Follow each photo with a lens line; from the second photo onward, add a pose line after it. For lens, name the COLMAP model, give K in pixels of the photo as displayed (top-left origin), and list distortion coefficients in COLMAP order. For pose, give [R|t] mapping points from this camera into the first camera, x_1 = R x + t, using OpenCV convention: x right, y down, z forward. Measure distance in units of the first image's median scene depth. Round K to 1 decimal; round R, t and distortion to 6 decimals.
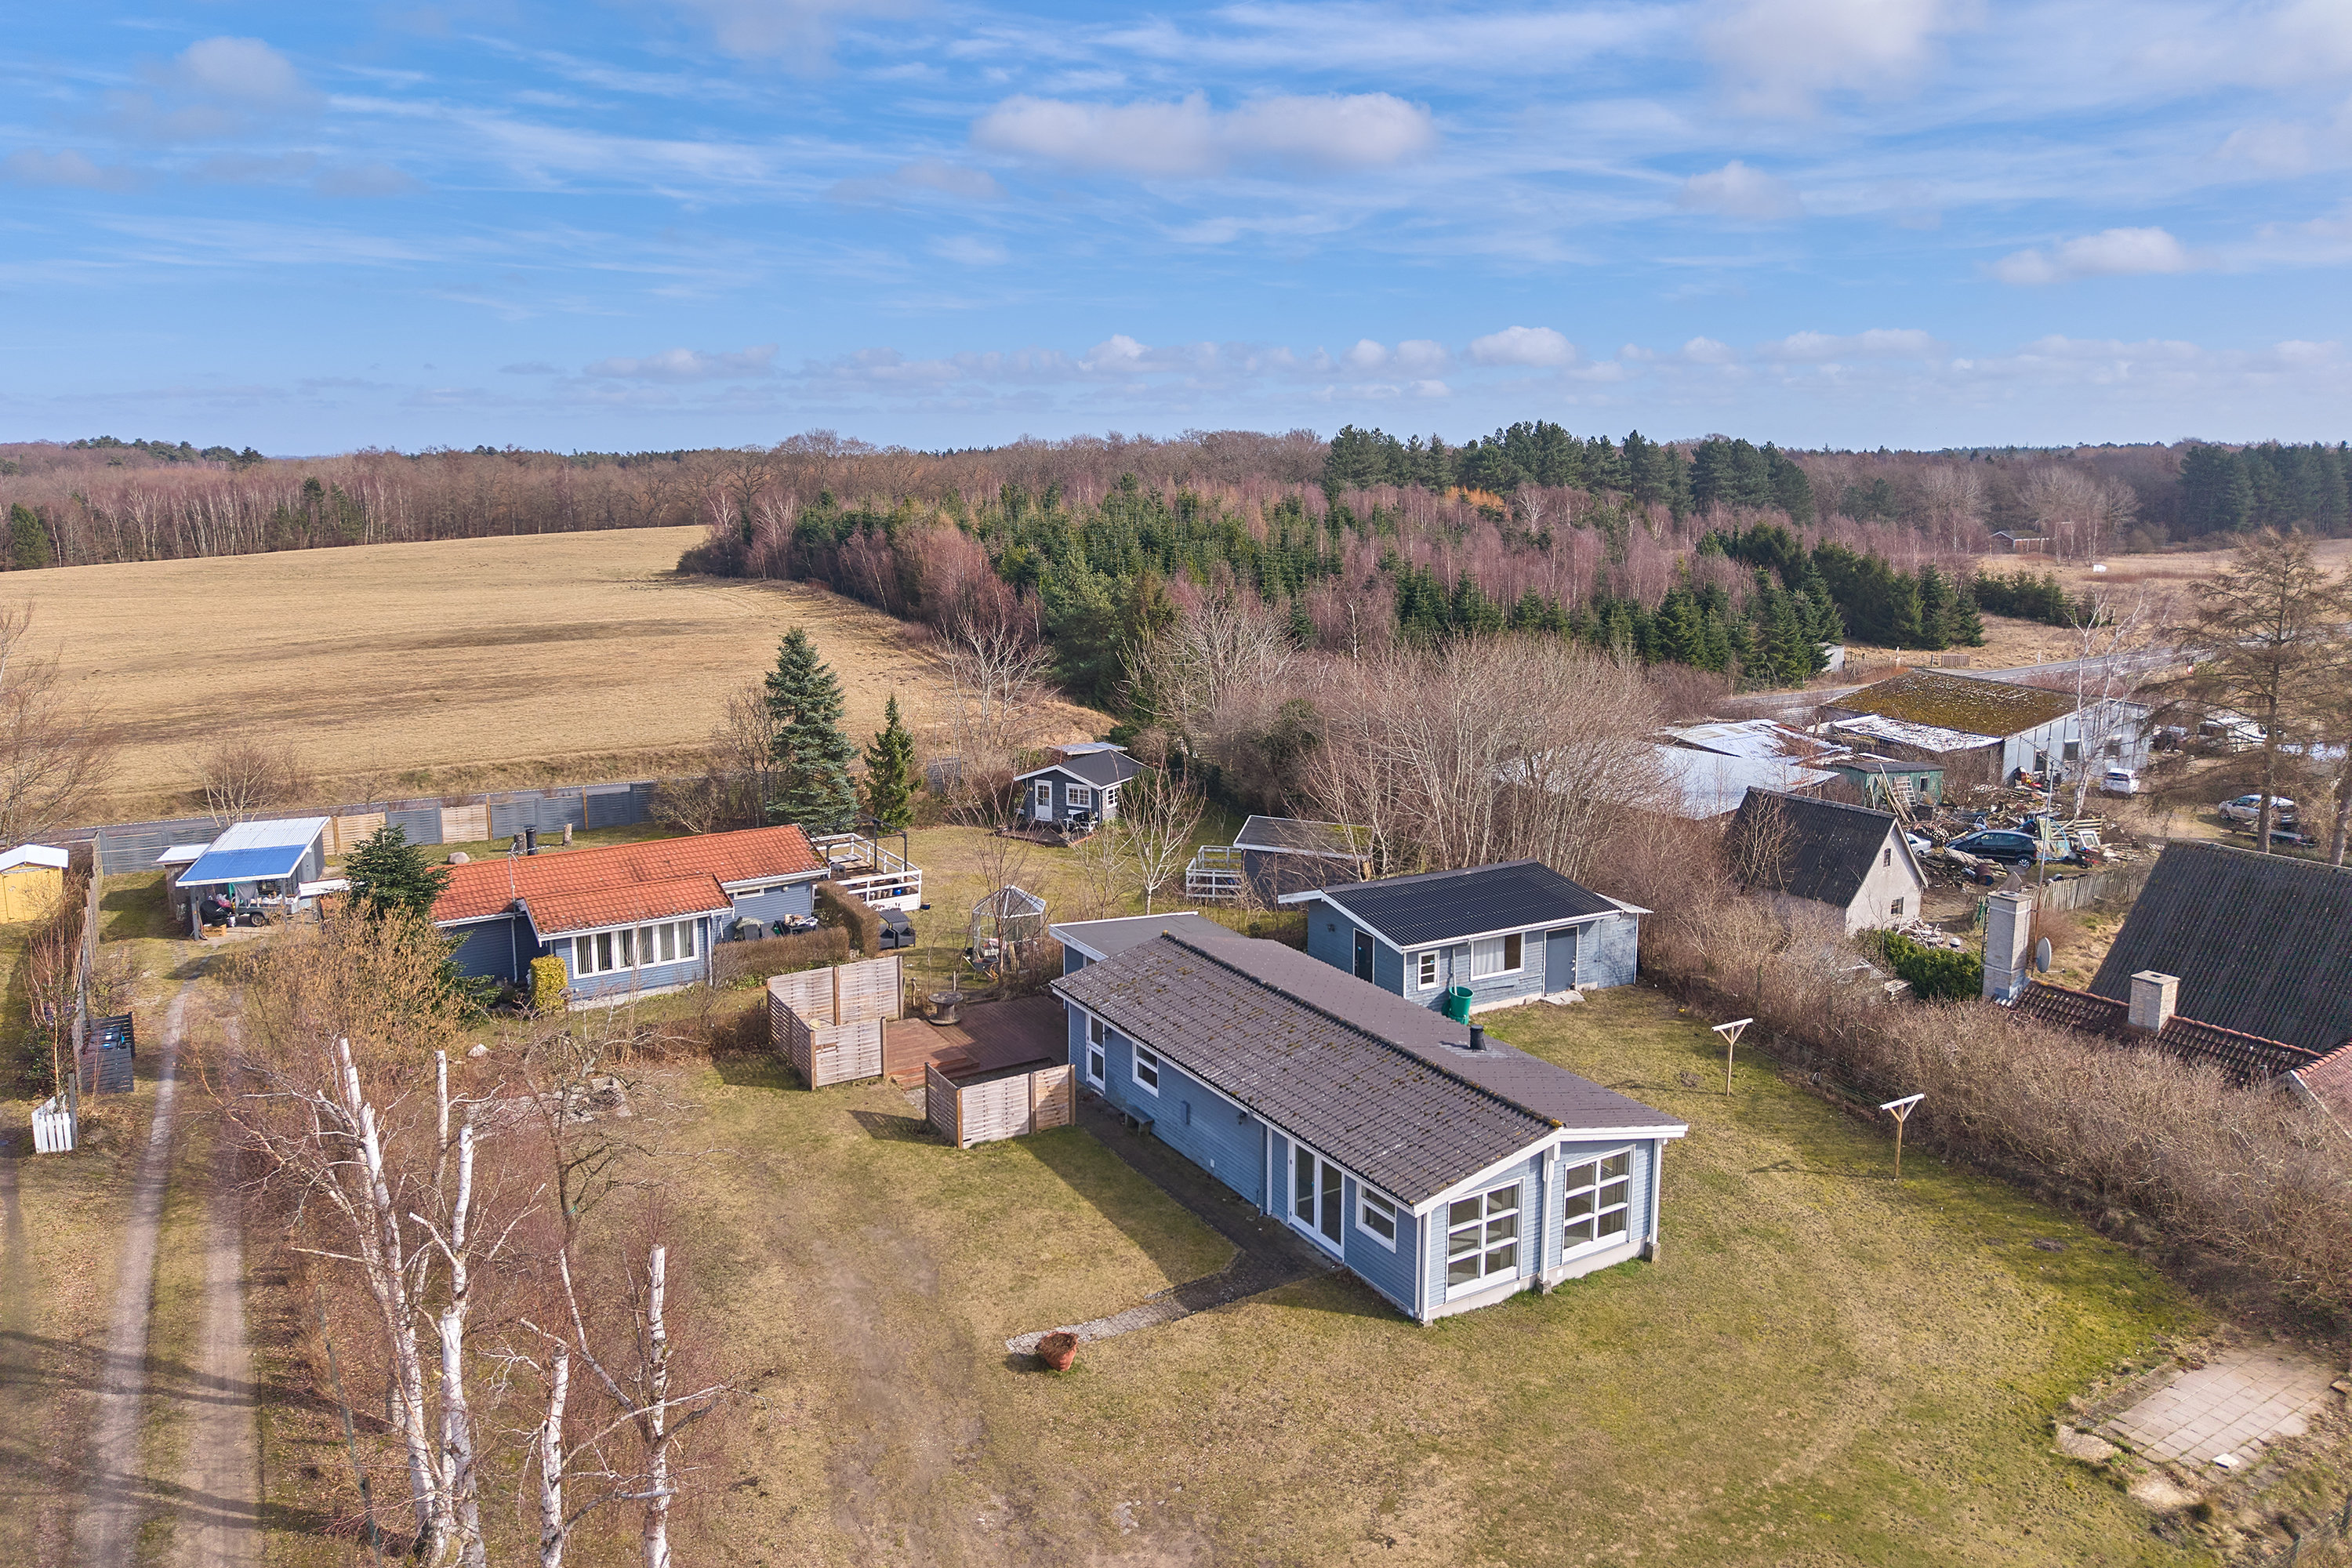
lens RADIAL K [[1643.2, 0, 1132.6], [0, 1643.2, 763.8], [0, 0, 1]] dist [0.011475, -0.001205]
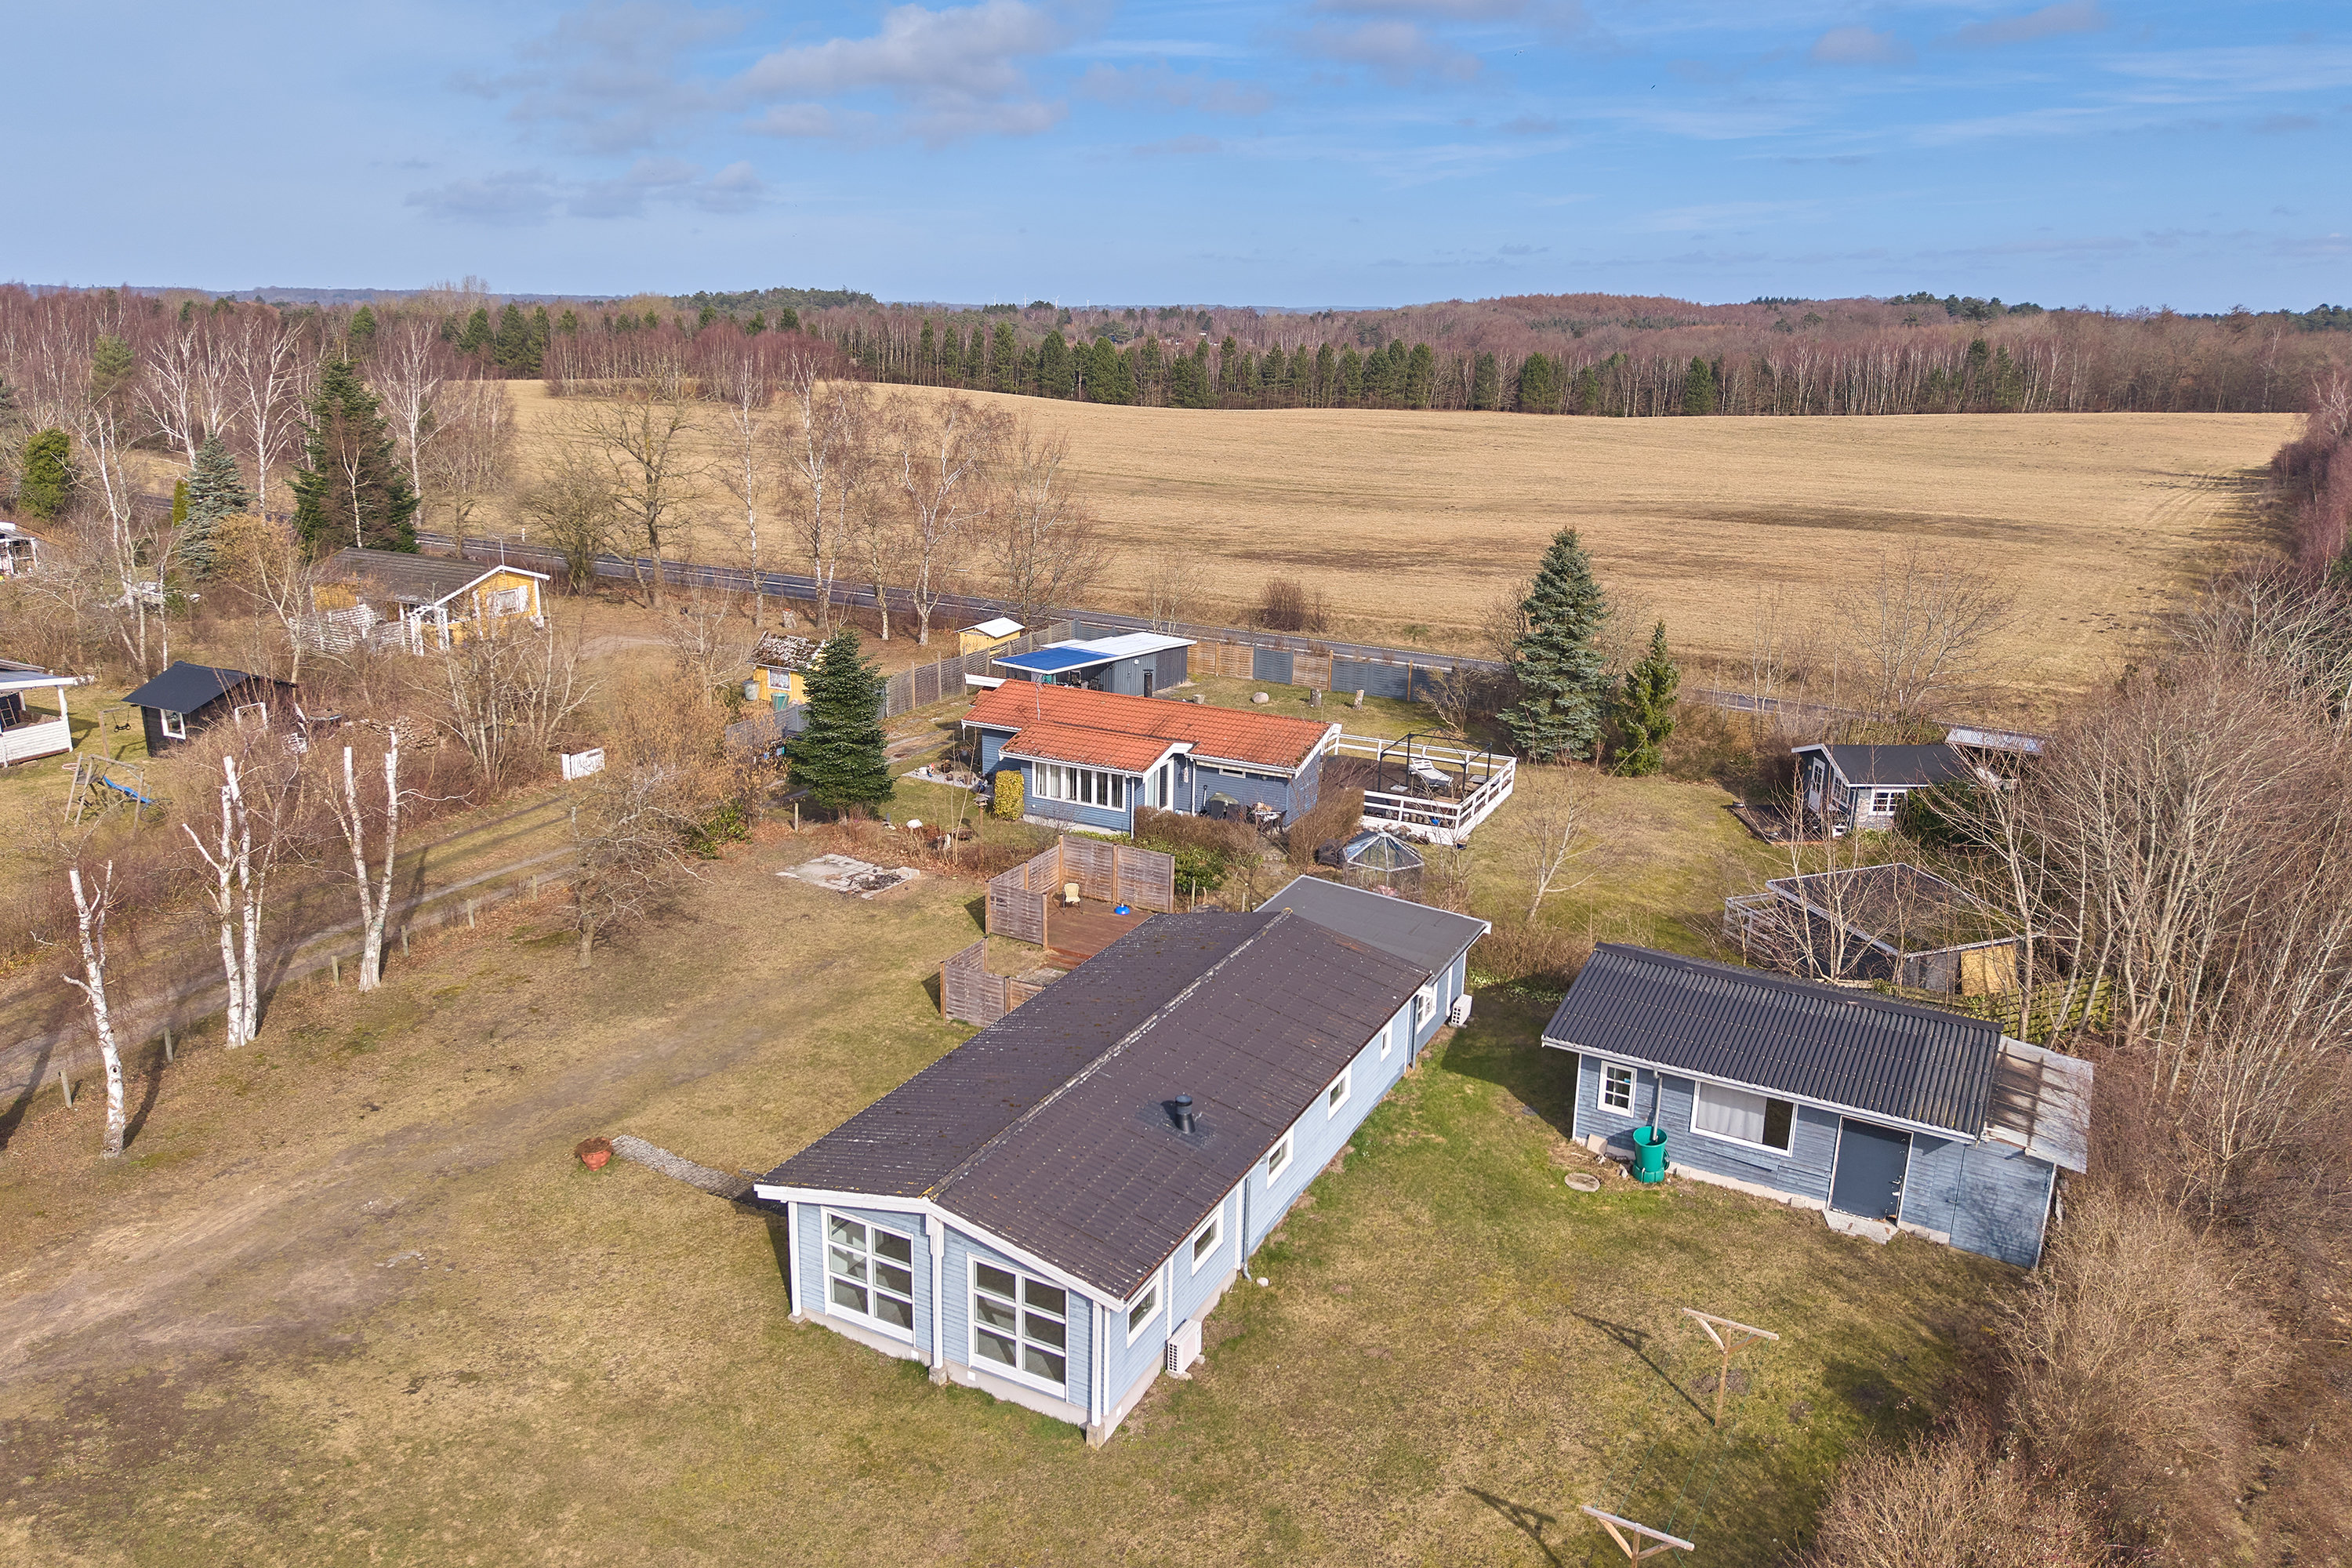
lens RADIAL K [[1662.8, 0, 1176.0], [0, 1662.8, 784.0], [0, 0, 1]] dist [0.021318, -0.003692]
pose [[0.525120, 0.247465, -0.814254, 0.627565], [-0.172058, 0.967902, 0.183199, -0.104172], [0.833454, 0.043898, 0.550843, 0.410325]]
